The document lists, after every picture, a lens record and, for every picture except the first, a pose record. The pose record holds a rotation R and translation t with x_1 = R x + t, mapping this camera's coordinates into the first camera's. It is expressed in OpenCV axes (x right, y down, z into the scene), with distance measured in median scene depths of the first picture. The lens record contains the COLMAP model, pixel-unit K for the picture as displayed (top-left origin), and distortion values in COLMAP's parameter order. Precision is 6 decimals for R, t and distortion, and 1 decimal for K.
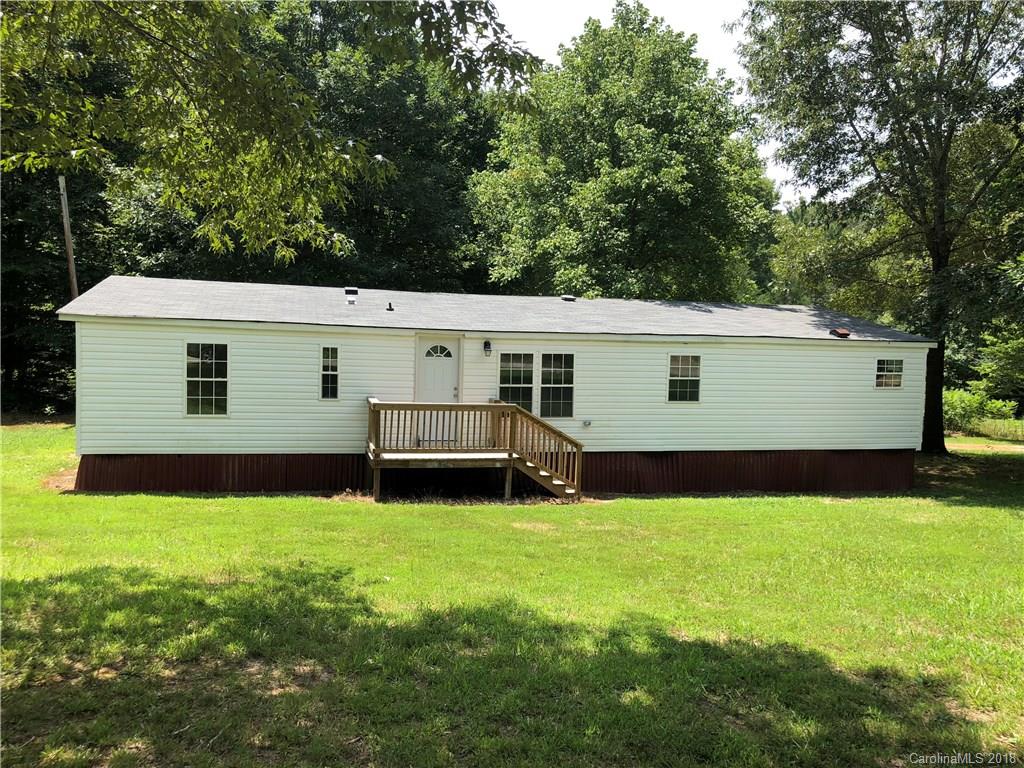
lens RADIAL K [[838.8, 0, 512.0], [0, 838.8, 384.0], [0, 0, 1]] dist [0.003231, 0.001310]
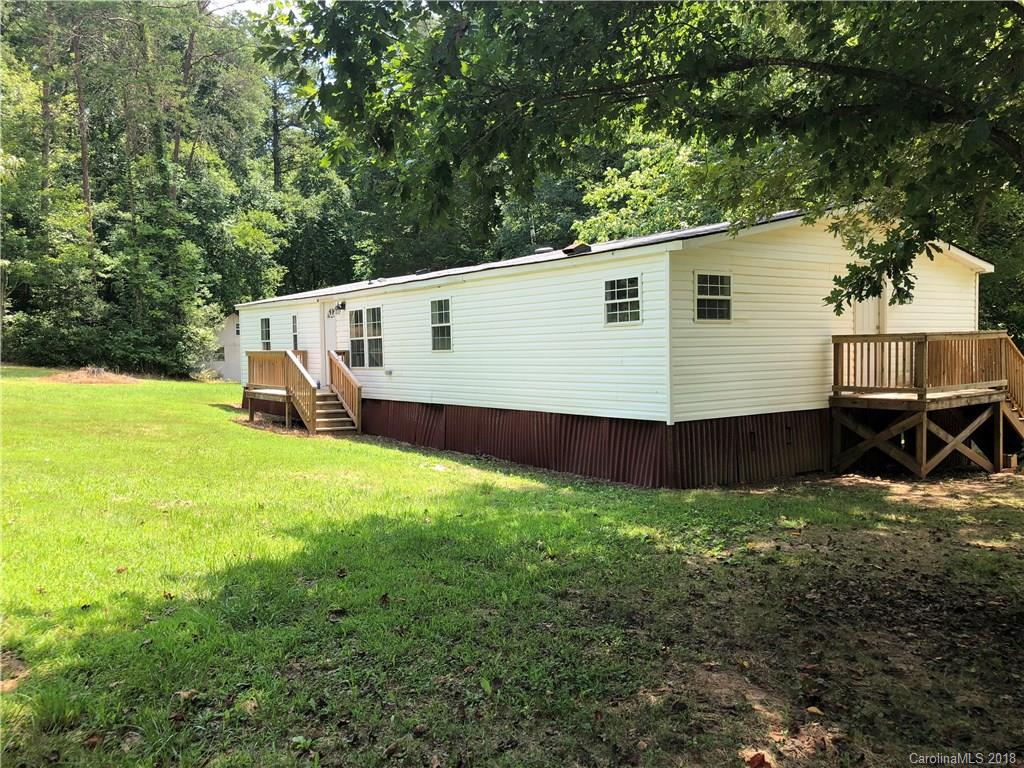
lens RADIAL K [[838.8, 0, 512.0], [0, 838.8, 384.0], [0, 0, 1]] dist [0.003231, 0.001310]
pose [[0.324415, 0.037452, -0.945173, 1.050464], [0.053432, 0.996895, 0.057841, 0.009902], [0.944405, -0.069267, 0.321406, 0.706827]]
